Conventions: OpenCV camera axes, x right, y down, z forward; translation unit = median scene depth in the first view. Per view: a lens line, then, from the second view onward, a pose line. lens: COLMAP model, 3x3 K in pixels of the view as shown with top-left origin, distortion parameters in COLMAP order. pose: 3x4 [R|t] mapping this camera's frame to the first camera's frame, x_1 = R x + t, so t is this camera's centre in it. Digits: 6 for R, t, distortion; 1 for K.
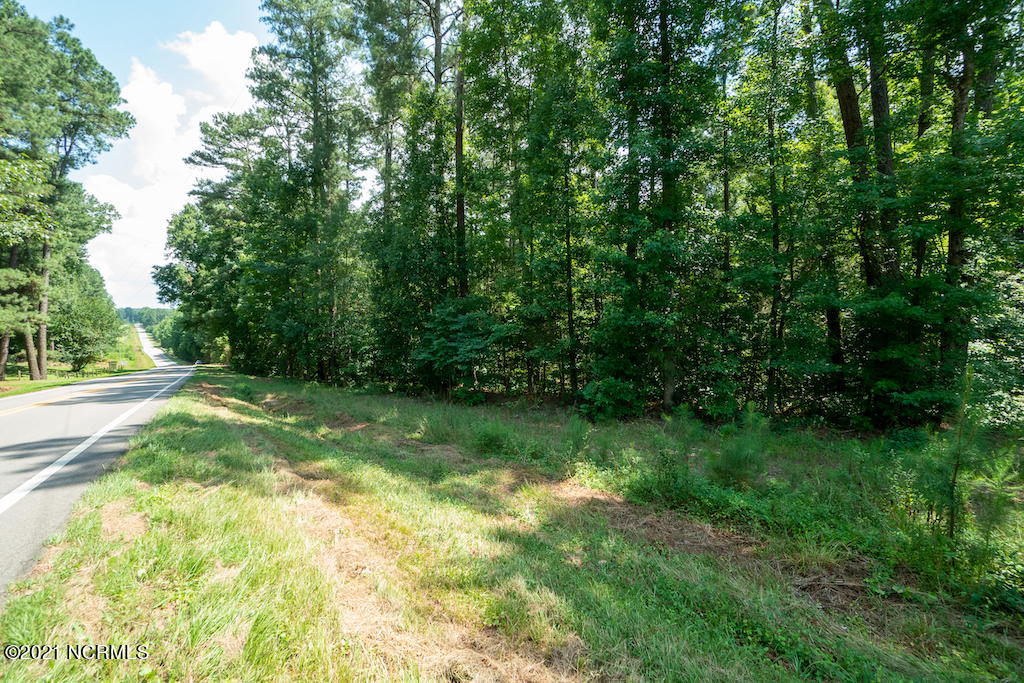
lens RADIAL K [[469.2, 0, 512.0], [0, 469.2, 341.5], [0, 0, 1]] dist [-0.064743, 0.024223]
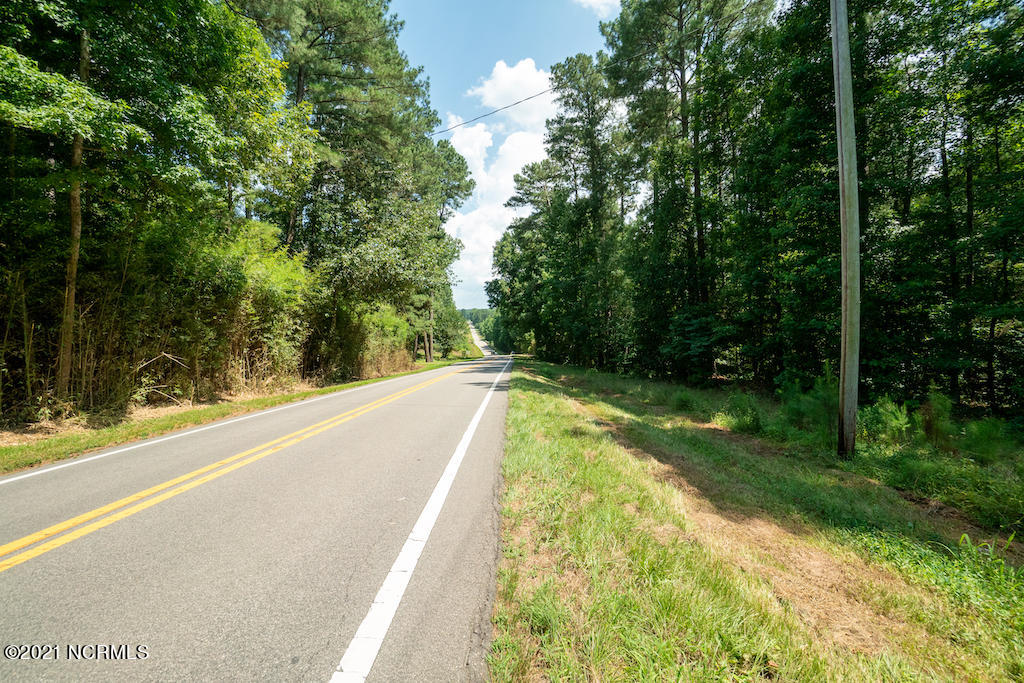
lens RADIAL K [[469.2, 0, 512.0], [0, 469.2, 341.5], [0, 0, 1]] dist [-0.064743, 0.024223]
pose [[0.828148, 0.002167, -0.560505, 0.084309], [0.006742, 0.999882, 0.013826, -0.006635], [0.560468, -0.015229, 0.828036, -0.155832]]
